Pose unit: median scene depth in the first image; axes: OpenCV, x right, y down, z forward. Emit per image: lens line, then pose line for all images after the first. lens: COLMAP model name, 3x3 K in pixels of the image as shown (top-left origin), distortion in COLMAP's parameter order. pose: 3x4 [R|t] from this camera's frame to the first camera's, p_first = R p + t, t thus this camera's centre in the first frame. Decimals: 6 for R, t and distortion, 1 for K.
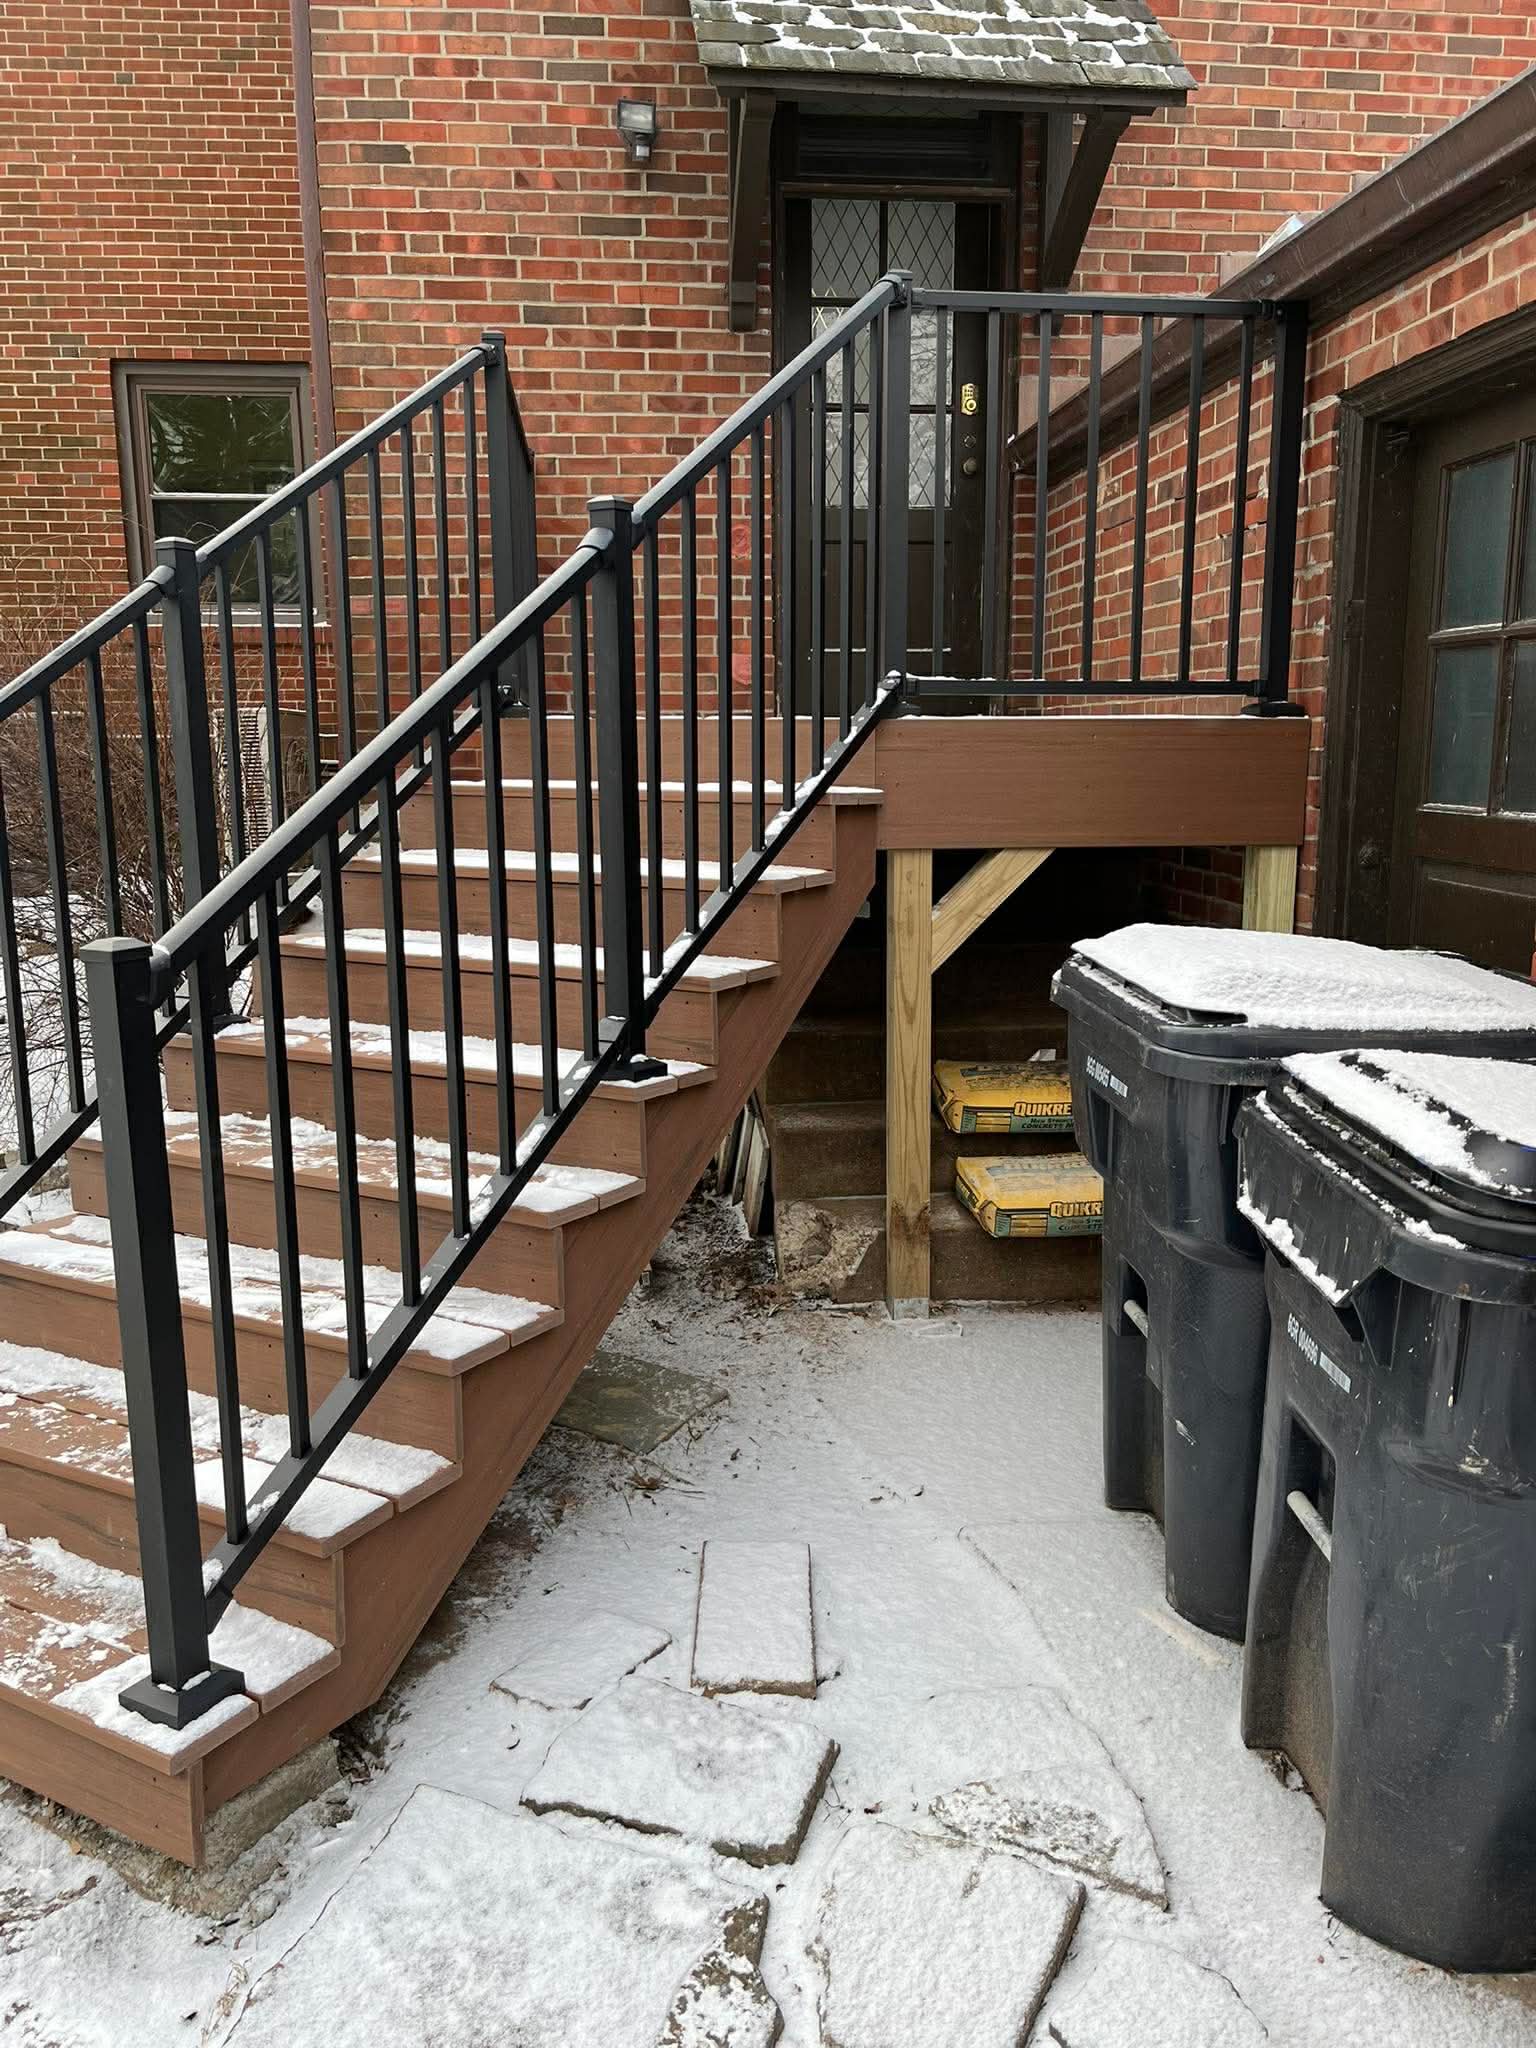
lens RADIAL K [[1553.7, 0, 768.0], [0, 1553.7, 1024.0], [0, 0, 1]] dist [0.069474, -0.100259]
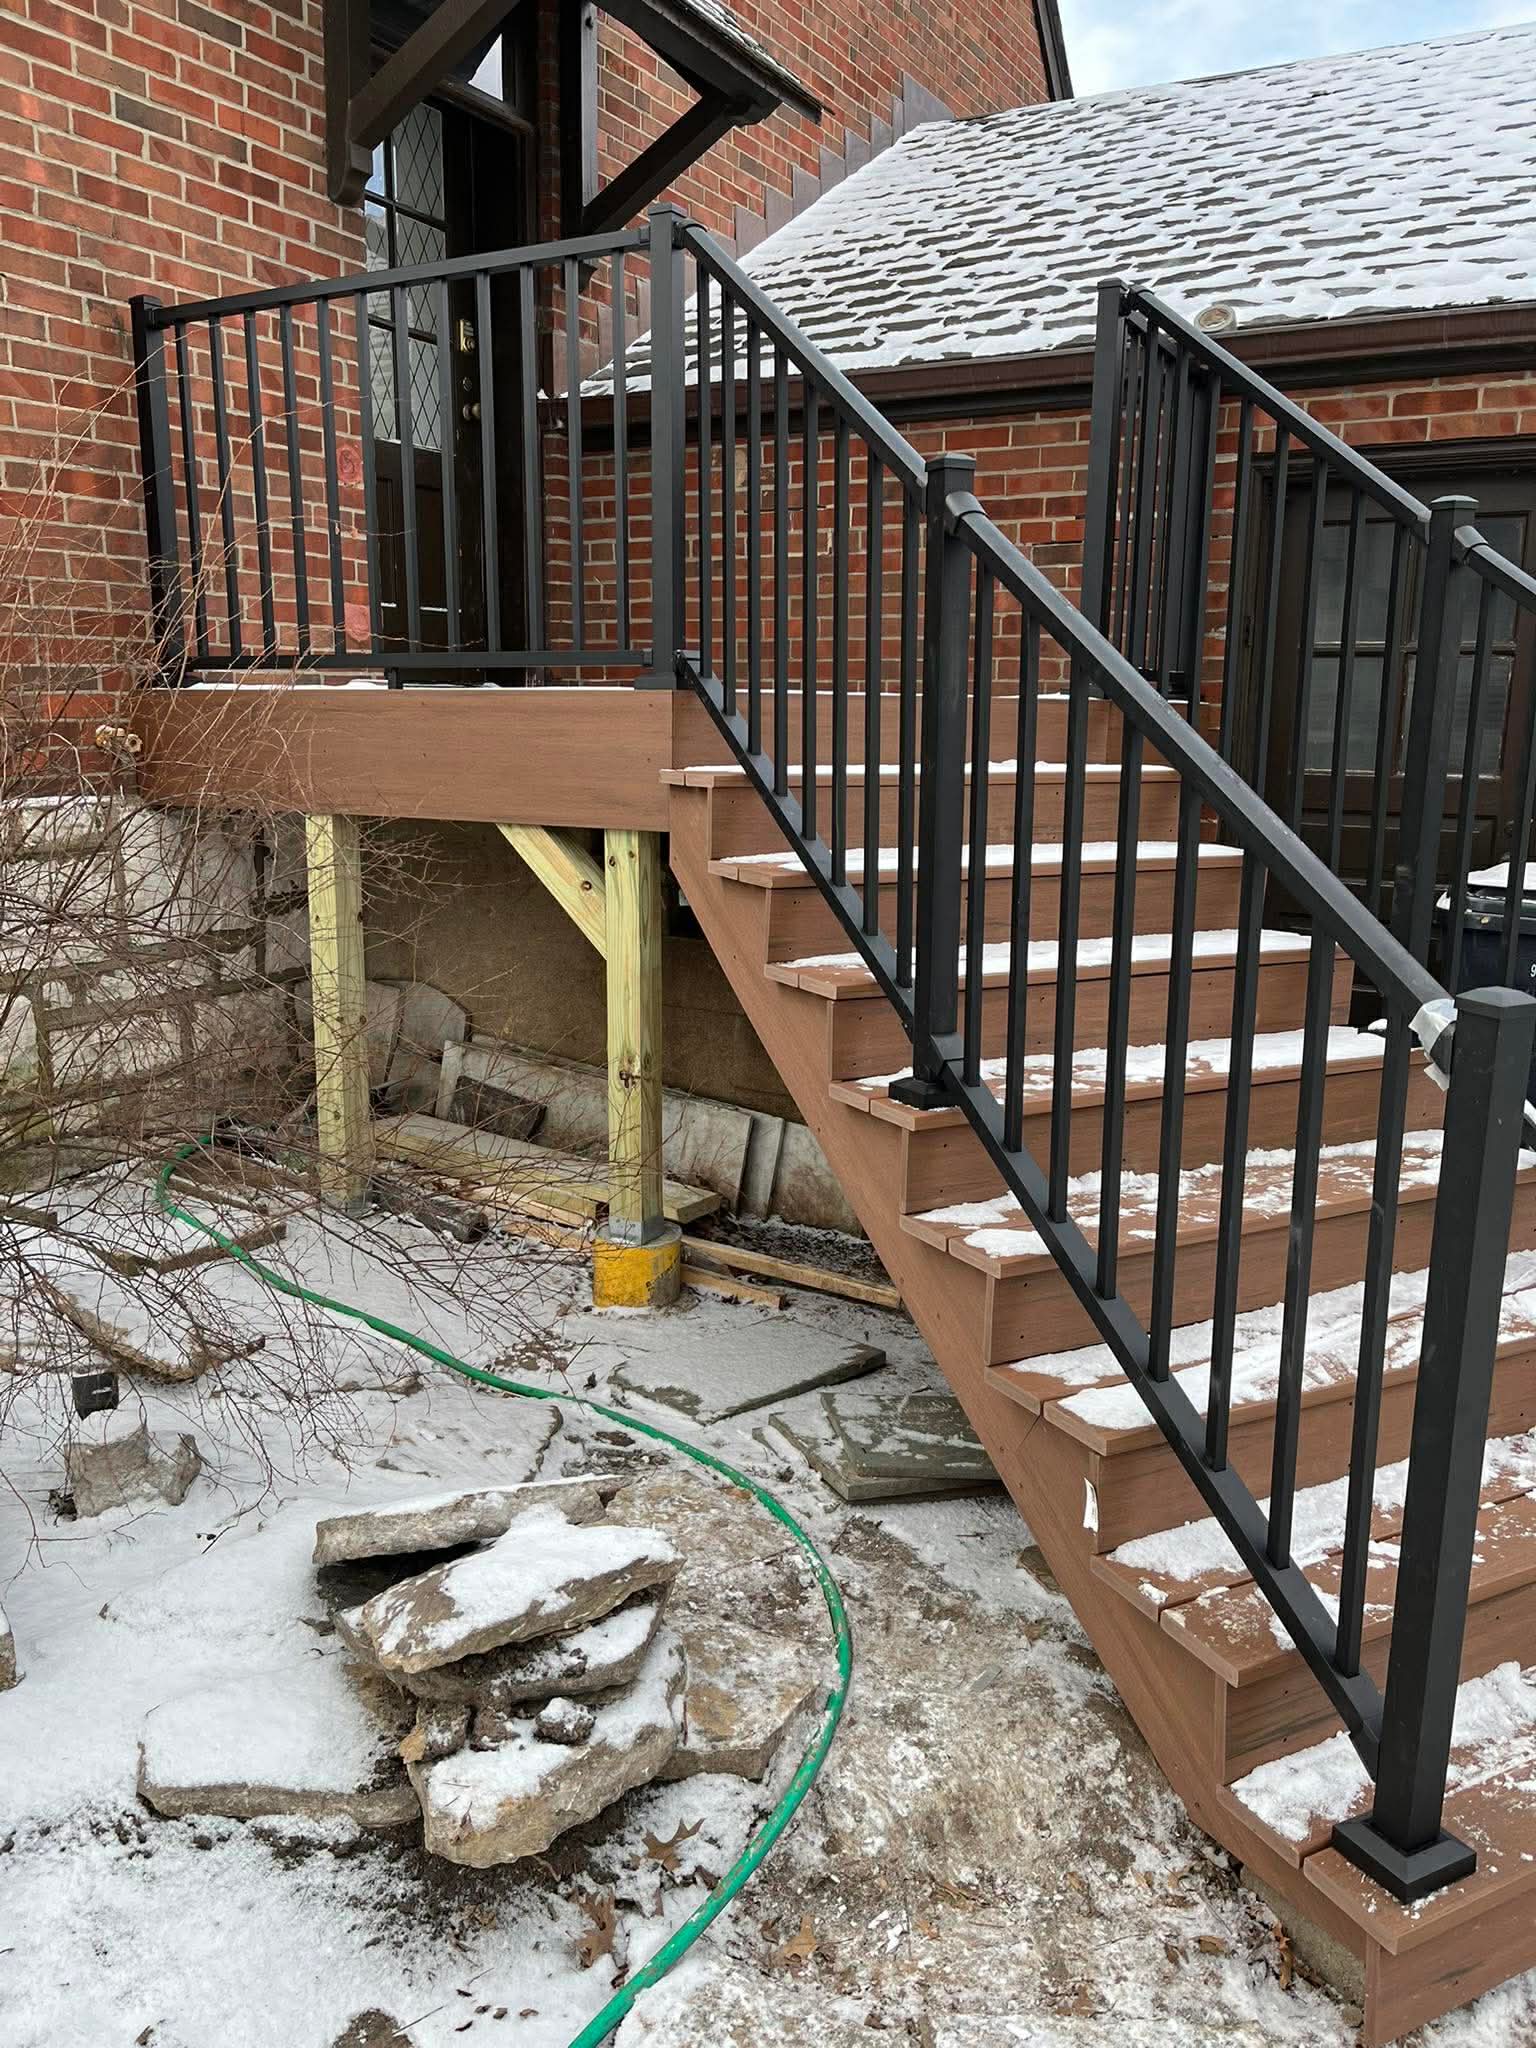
lens RADIAL K [[1620.1, 0, 766.6], [0, 1620.1, 1003.1], [0, 0, 1]] dist [0.083420, -0.154836]
pose [[0.561459, -0.135842, 0.816279, -0.641150], [0.137097, 0.988072, 0.070132, -0.067340], [-0.816069, 0.072533, 0.573385, 0.375799]]
